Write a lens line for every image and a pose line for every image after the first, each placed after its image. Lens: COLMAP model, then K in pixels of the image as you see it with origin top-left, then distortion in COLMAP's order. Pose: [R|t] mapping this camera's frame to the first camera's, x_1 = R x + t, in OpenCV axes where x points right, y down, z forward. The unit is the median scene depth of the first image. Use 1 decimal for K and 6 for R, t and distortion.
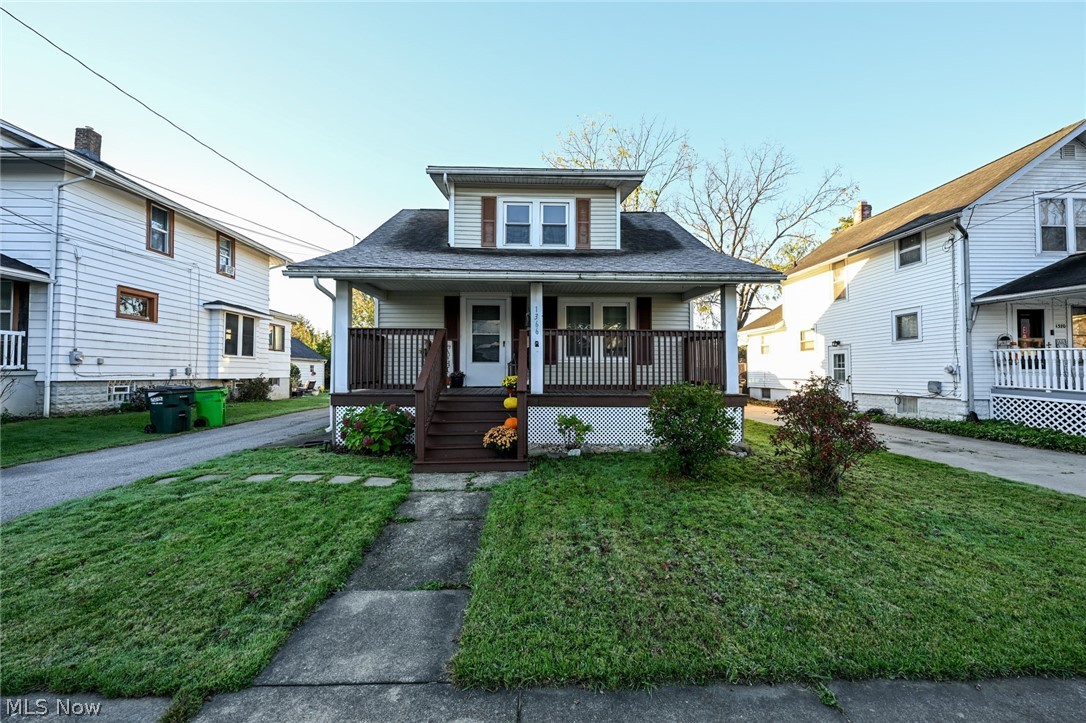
lens RADIAL K [[434.1, 0, 543.0], [0, 434.1, 361.5], [0, 0, 1]] dist [0.001371, -0.000117]
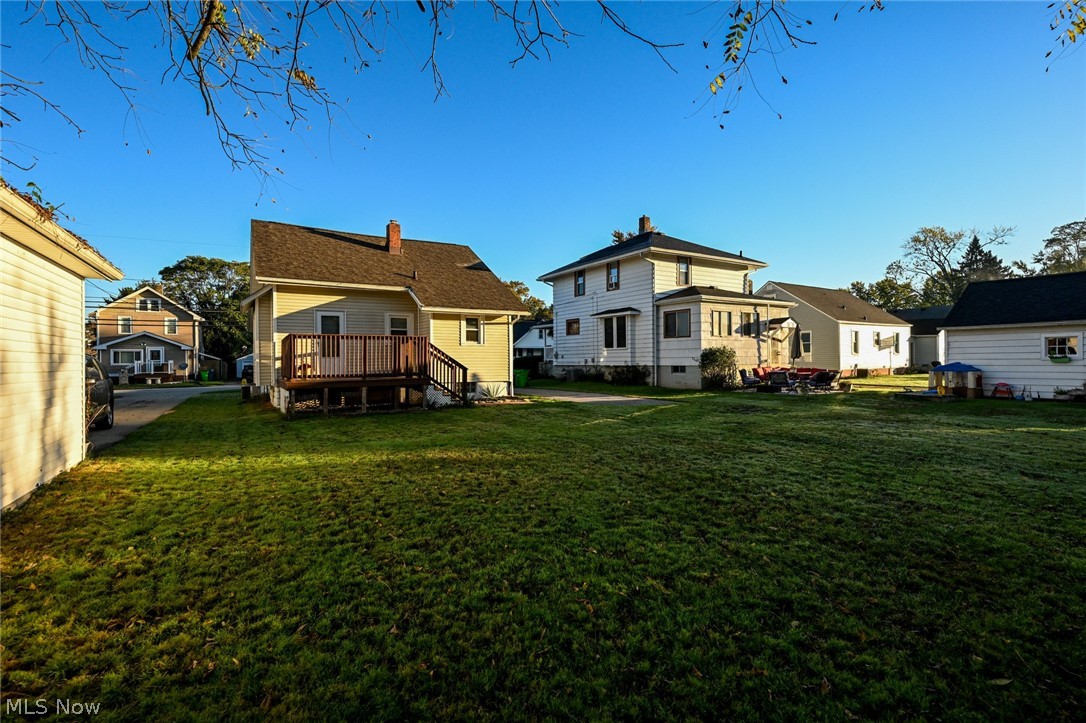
lens RADIAL K [[486.8, 0, 543.0], [0, 486.8, 361.5], [0, 0, 1]] dist [0.000914, 0.000015]
pose [[-0.865190, 0.010211, -0.501341, 0.351148], [0.024295, 0.999472, -0.021571, 0.084506], [0.500856, -0.030843, -0.864981, 3.403514]]
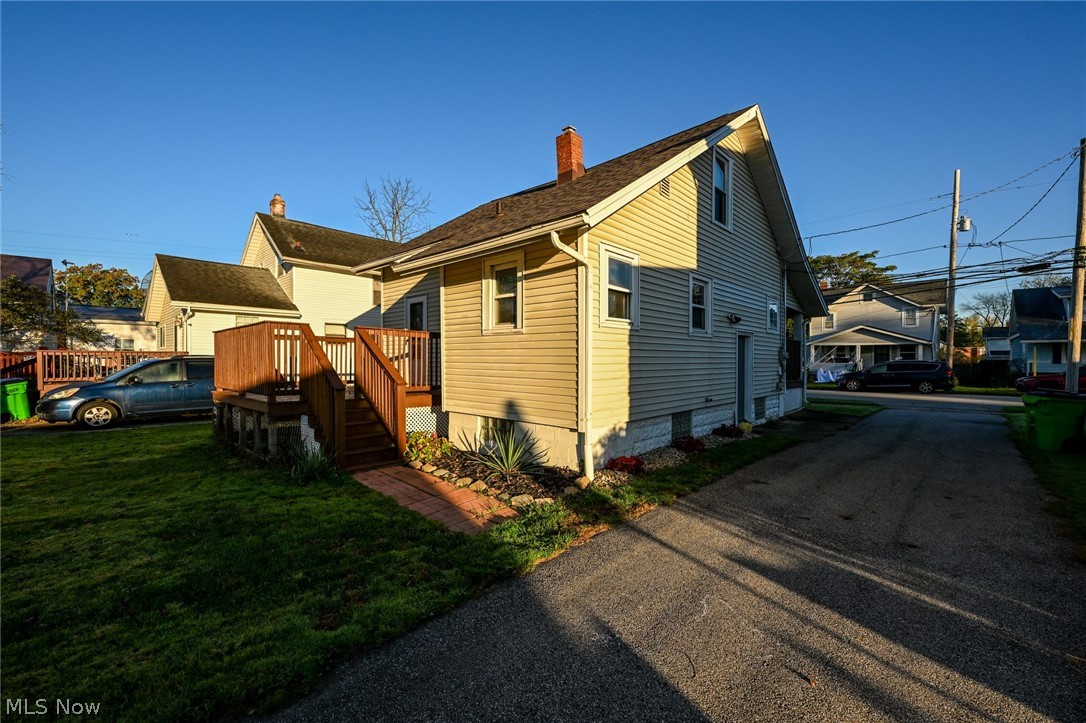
lens RADIAL K [[446.7, 0, 543.0], [0, 446.7, 361.5], [0, 0, 1]] dist [0.001646, 0.000257]
pose [[-0.695522, -0.002627, 0.718500, -0.761399], [-0.018785, 0.999718, -0.014528, 0.038407], [-0.718259, -0.023602, -0.695375, 2.277300]]
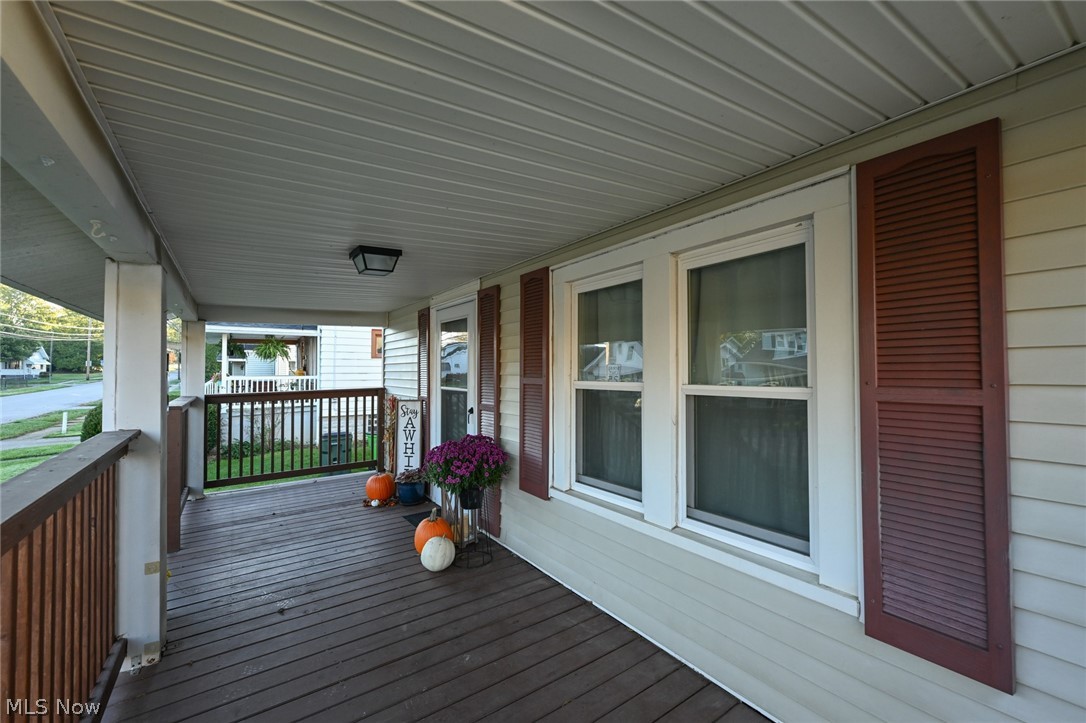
lens RADIAL K [[453.8, 0, 543.0], [0, 453.8, 361.5], [0, 0, 1]] dist [0.000239, 0.000003]
pose [[0.536121, -0.017592, -0.843958, 0.281328], [0.018557, 0.999787, -0.009052, -0.082286], [0.843937, -0.010809, 0.536333, 0.822322]]
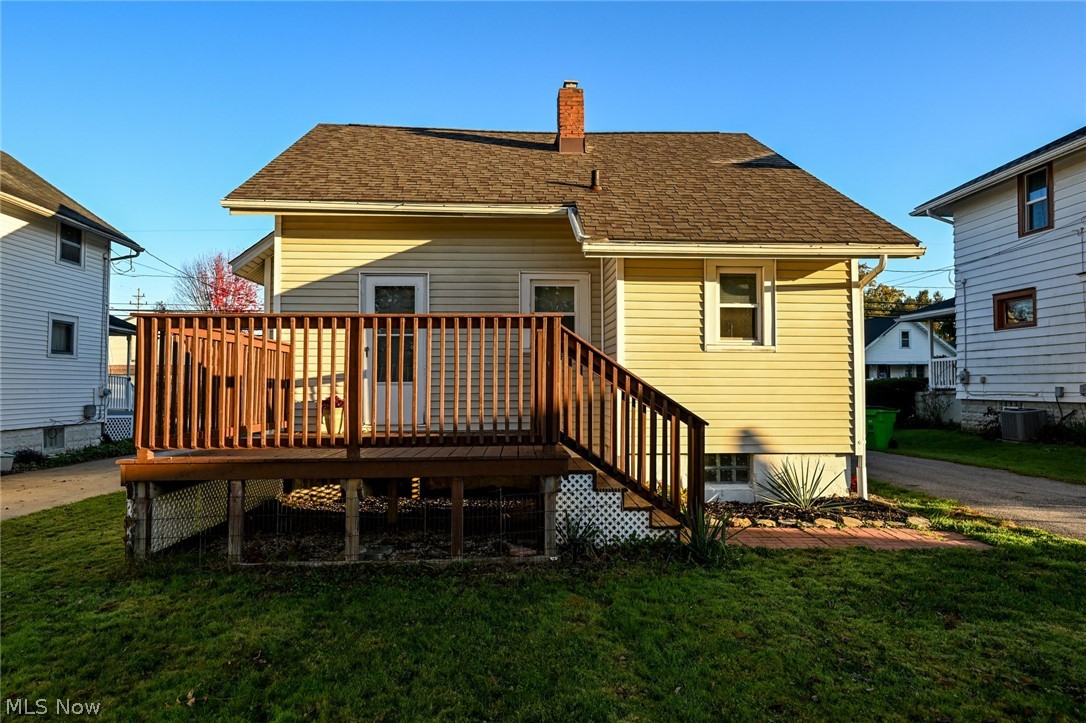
lens RADIAL K [[647.0, 0, 543.0], [0, 647.0, 361.5], [0, 0, 1]] dist [-0.003315, -0.000694]
pose [[-0.999761, 0.003125, -0.021649, -0.012606], [0.004522, 0.997887, -0.064818, 0.052007], [0.021401, -0.064901, -0.997662, 2.637055]]
